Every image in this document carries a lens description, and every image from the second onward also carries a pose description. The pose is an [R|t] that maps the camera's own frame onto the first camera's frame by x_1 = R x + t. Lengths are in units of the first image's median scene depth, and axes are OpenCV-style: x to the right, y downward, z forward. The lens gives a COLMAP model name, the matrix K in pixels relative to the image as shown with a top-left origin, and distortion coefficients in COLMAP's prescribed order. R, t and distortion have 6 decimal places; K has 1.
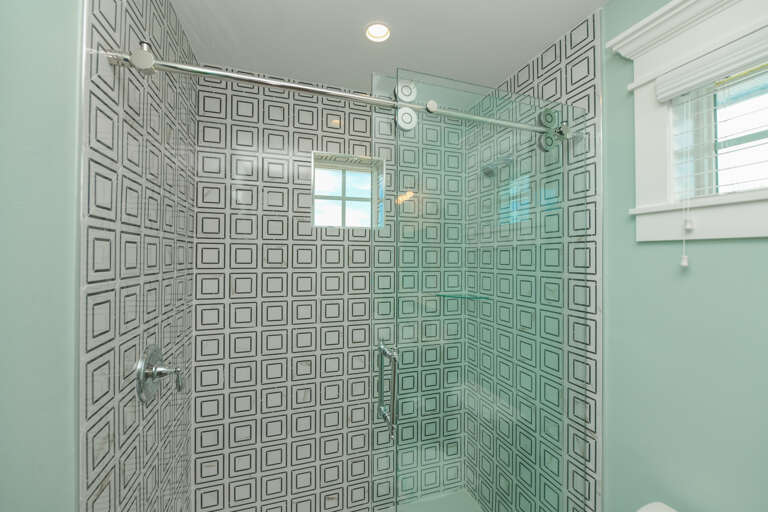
lens RADIAL K [[309.4, 0, 384.8], [0, 309.4, 255.1], [0, 0, 1]] dist [-0.000812, -0.001370]
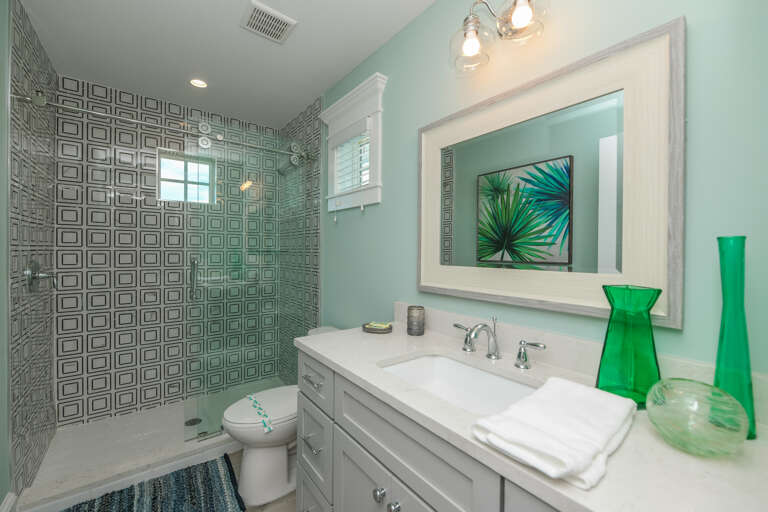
lens RADIAL K [[309.4, 0, 381.2], [0, 309.4, 253.5], [0, 0, 1]] dist [-0.000812, -0.001370]
pose [[0.945239, 0.001933, 0.326373, 0.295856], [-0.008096, 0.999814, 0.017528, 0.130517], [-0.326279, -0.019210, 0.945078, -0.739063]]
